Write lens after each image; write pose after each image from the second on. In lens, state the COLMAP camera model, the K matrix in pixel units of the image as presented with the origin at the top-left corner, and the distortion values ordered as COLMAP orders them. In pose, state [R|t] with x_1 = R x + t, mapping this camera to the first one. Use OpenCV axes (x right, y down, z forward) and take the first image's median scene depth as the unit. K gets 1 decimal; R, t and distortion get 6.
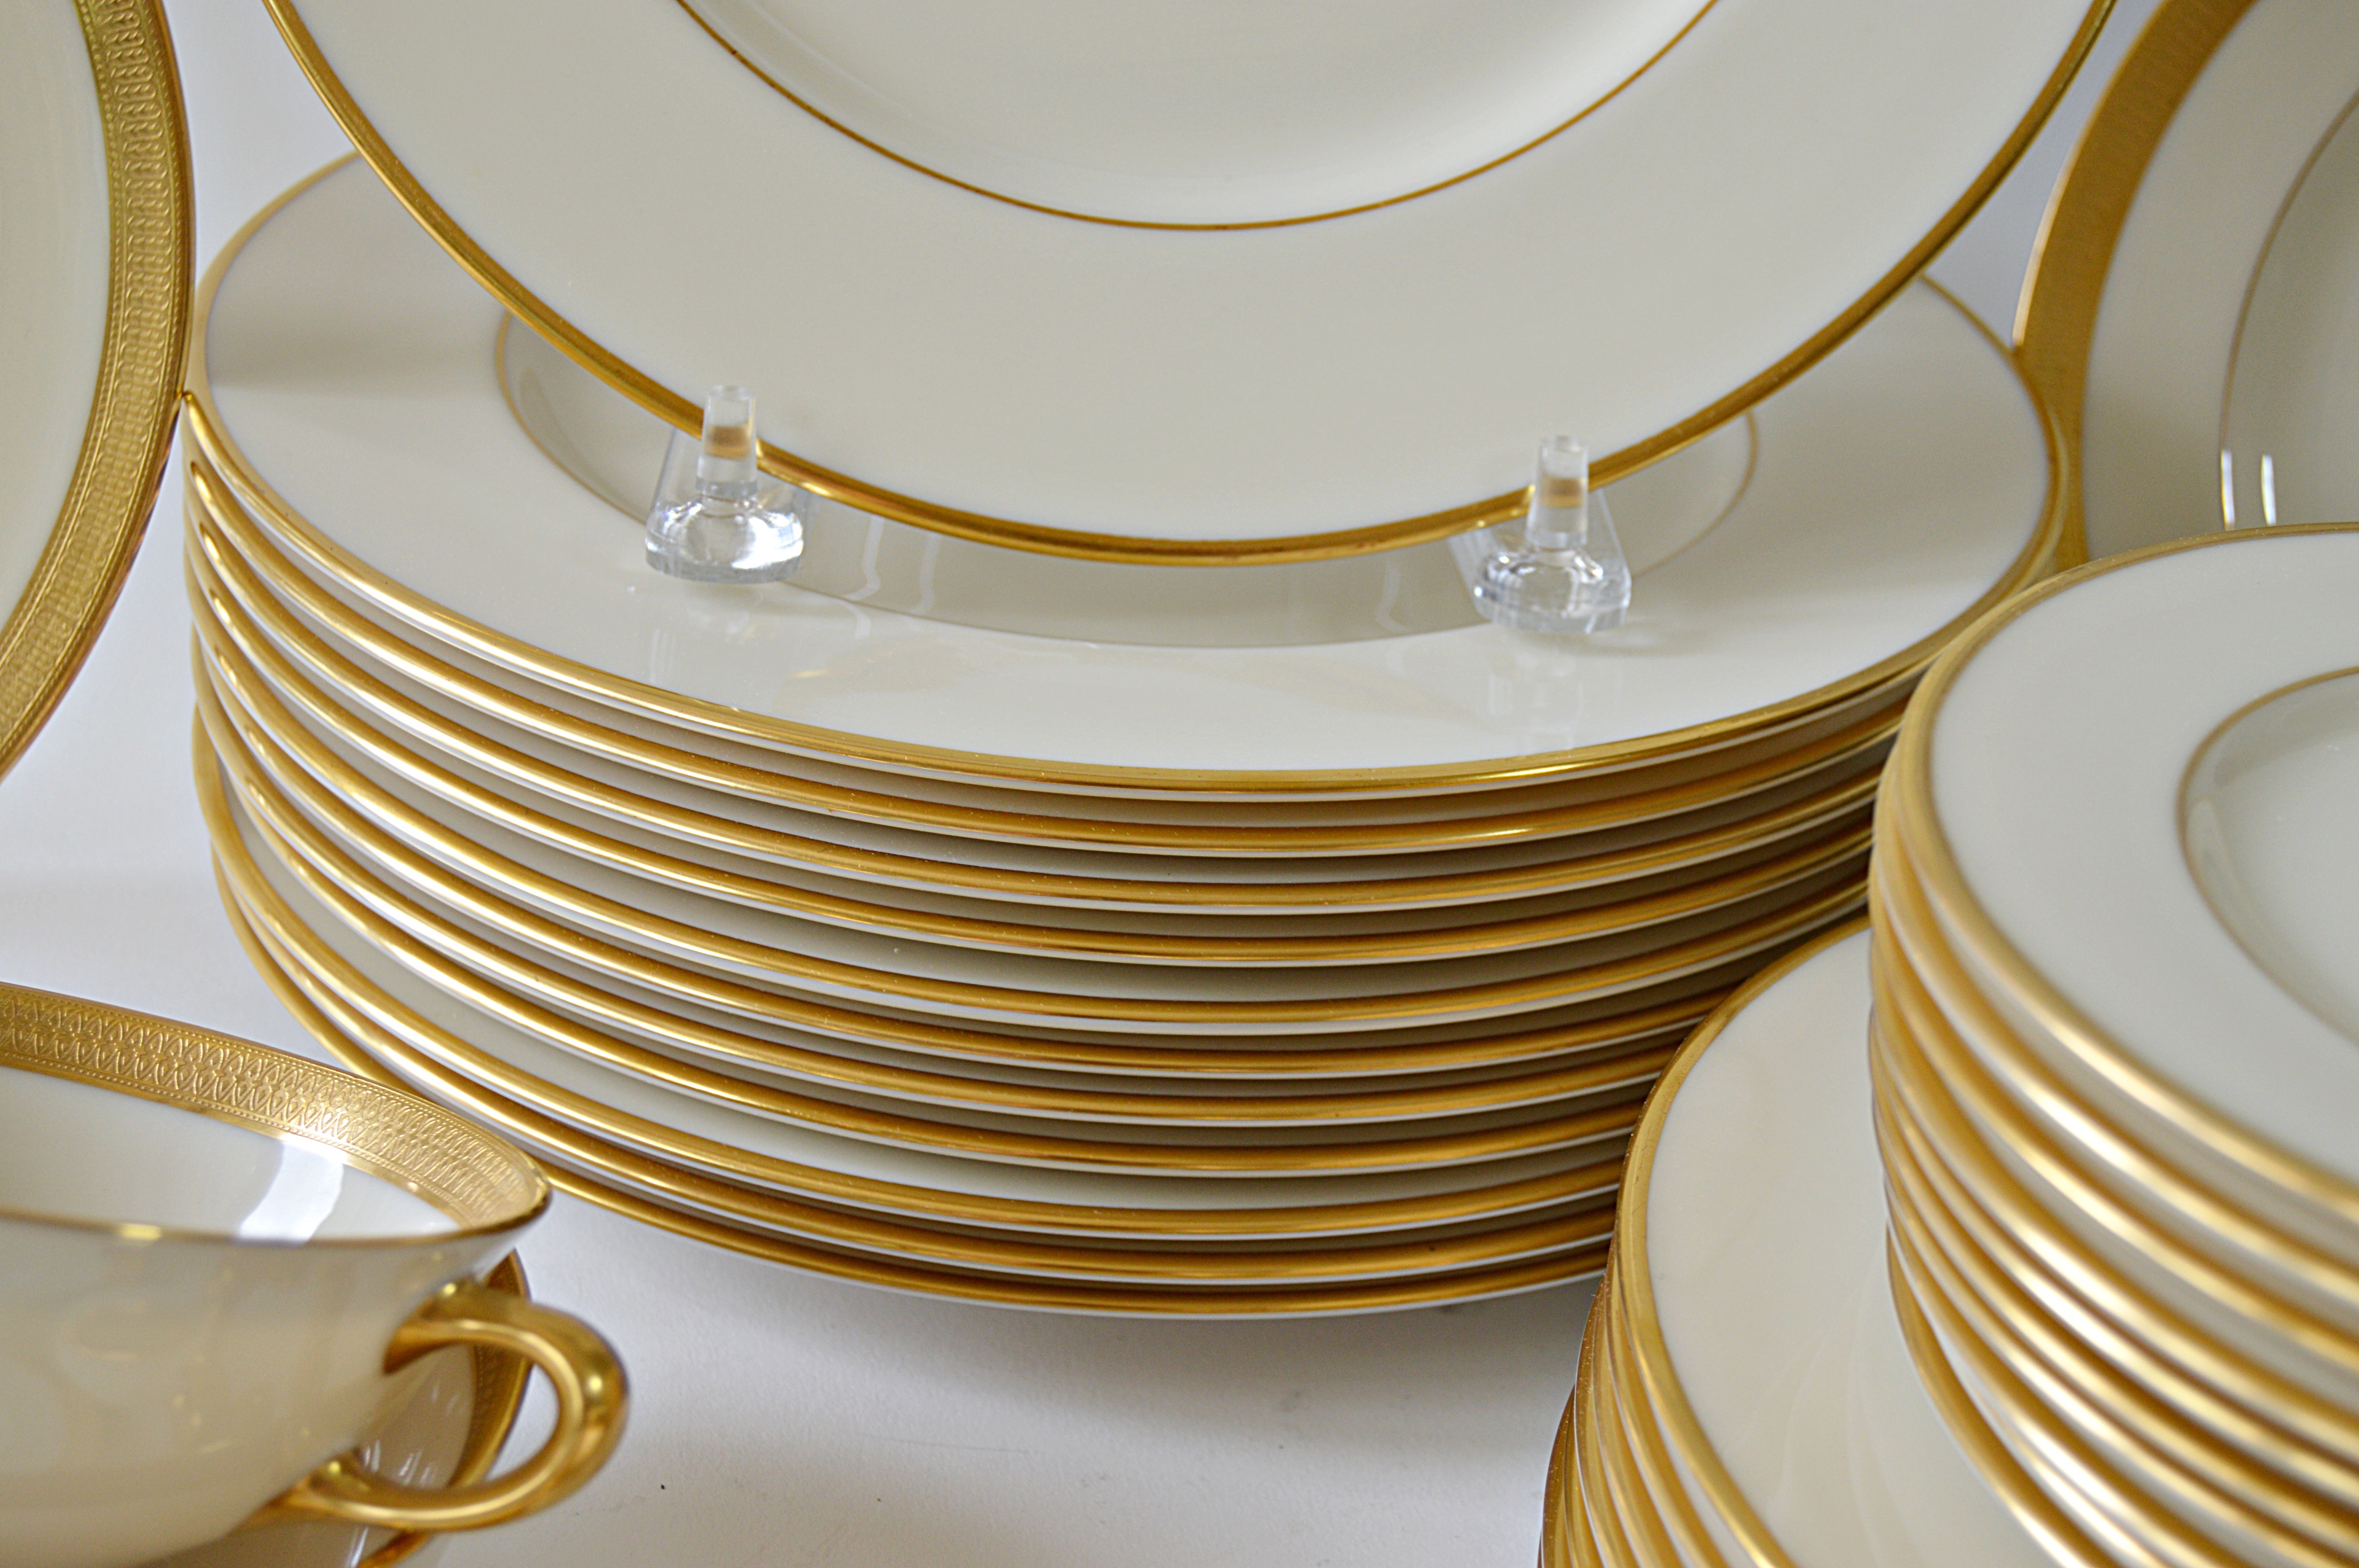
lens RADIAL K [[4074.2, 0, 1179.5], [0, 4074.2, 784.0], [0, 0, 1]] dist [-0.000538, -0.162114]
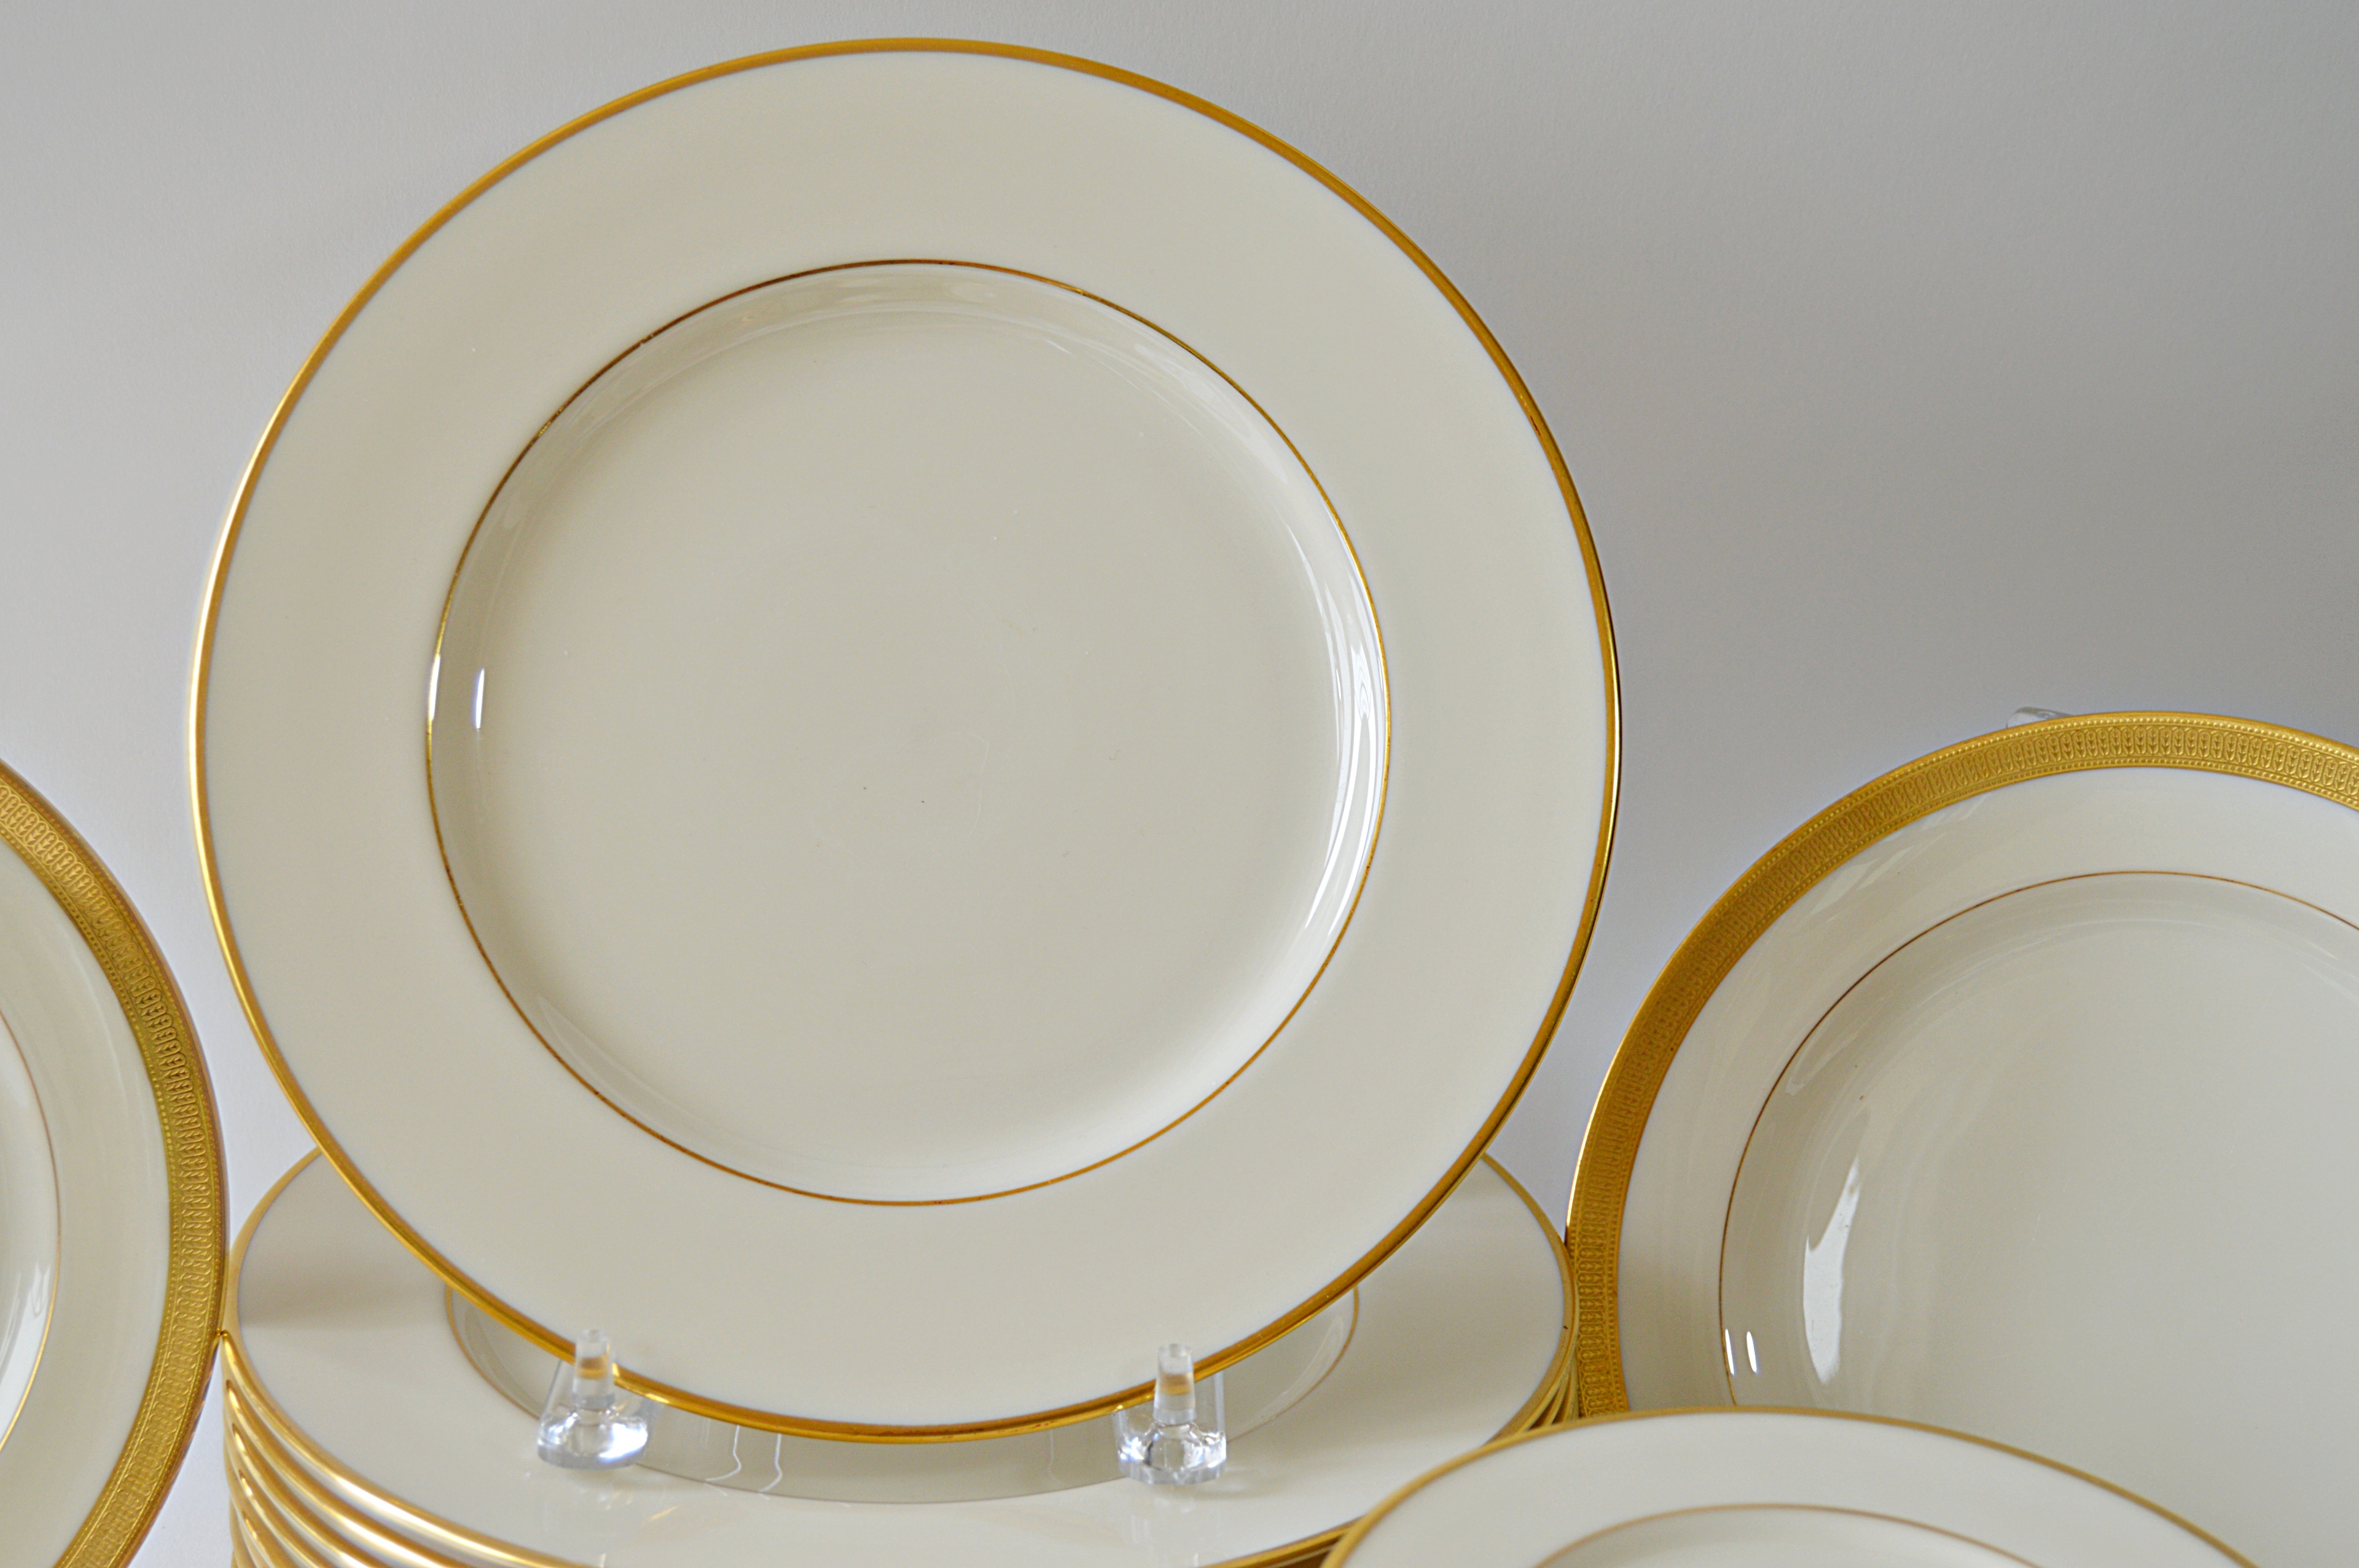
lens RADIAL K [[4074.2, 0, 1179.5], [0, 4074.2, 784.0], [0, 0, 1]] dist [-0.000538, -0.162114]
pose [[0.999169, -0.033775, -0.022802, 0.130131], [0.030306, 0.989925, -0.138313, -0.079318], [0.027243, 0.137507, 0.990126, -0.430127]]
